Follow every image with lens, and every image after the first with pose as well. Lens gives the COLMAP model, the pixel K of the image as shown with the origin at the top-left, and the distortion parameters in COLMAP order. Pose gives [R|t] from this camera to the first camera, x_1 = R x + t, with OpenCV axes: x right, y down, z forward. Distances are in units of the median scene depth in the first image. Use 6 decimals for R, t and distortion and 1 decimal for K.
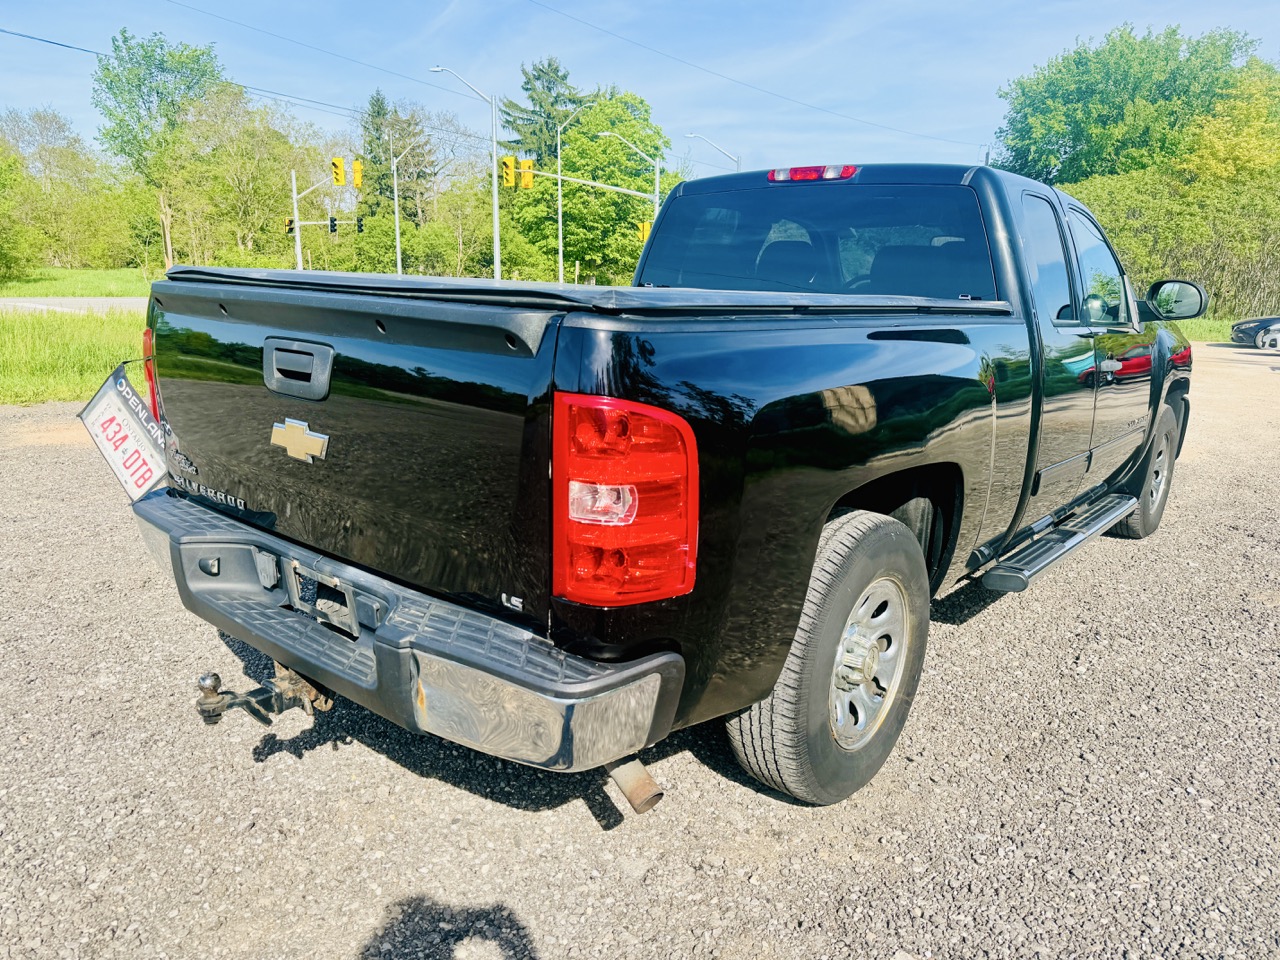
lens RADIAL K [[903.6, 0, 656.4], [0, 903.6, 502.4], [0, 0, 1]] dist [-0.003649, 0.000860]
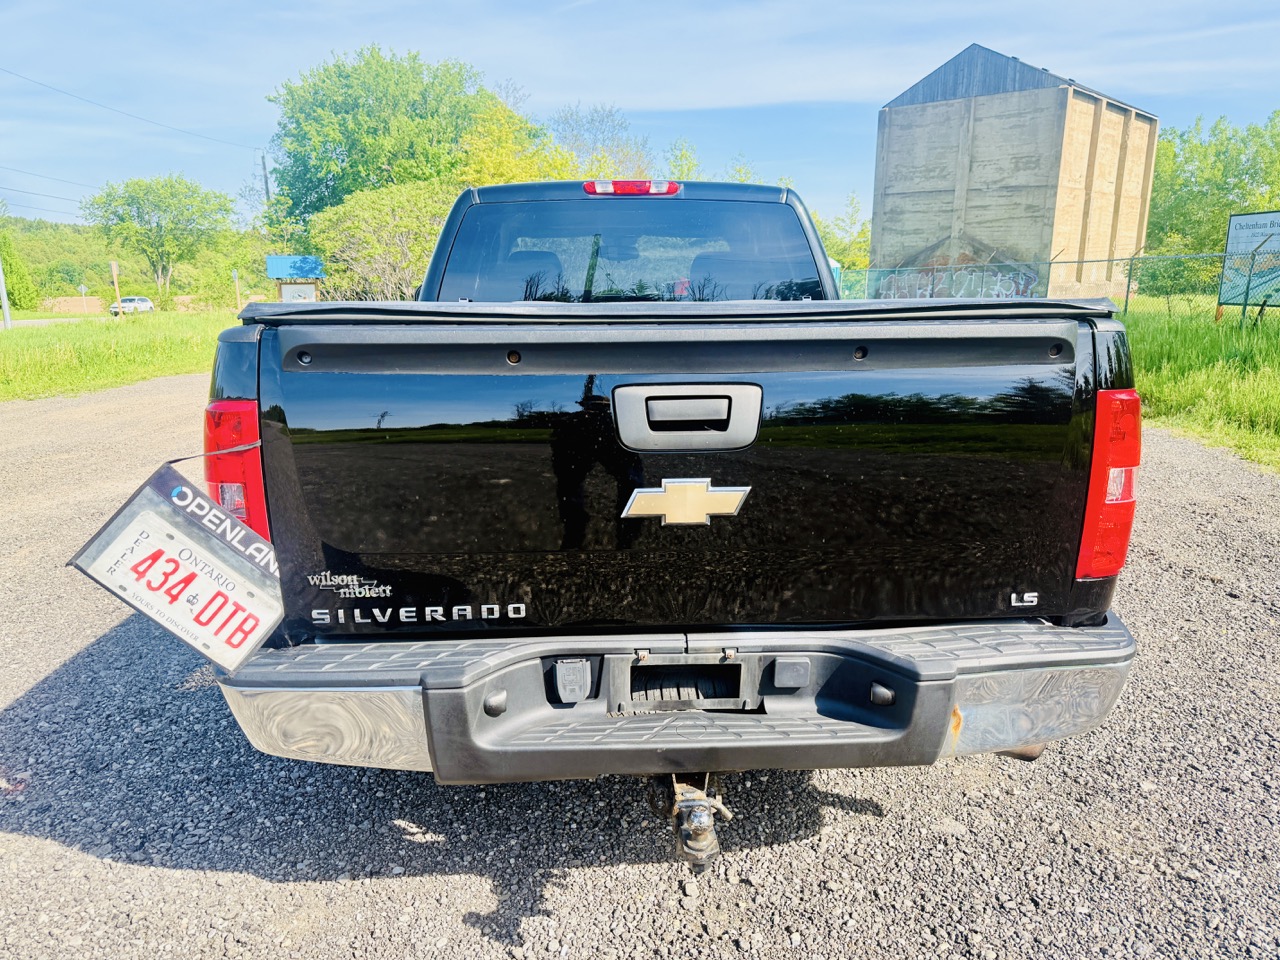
lens RADIAL K [[903.6, 0, 656.4], [0, 903.6, 502.4], [0, 0, 1]] dist [-0.003649, 0.000860]
pose [[0.728470, -0.193567, 0.657163, -0.751375], [0.197013, 0.977923, 0.069657, -0.102767], [-0.656139, 0.078727, 0.750523, 0.306819]]
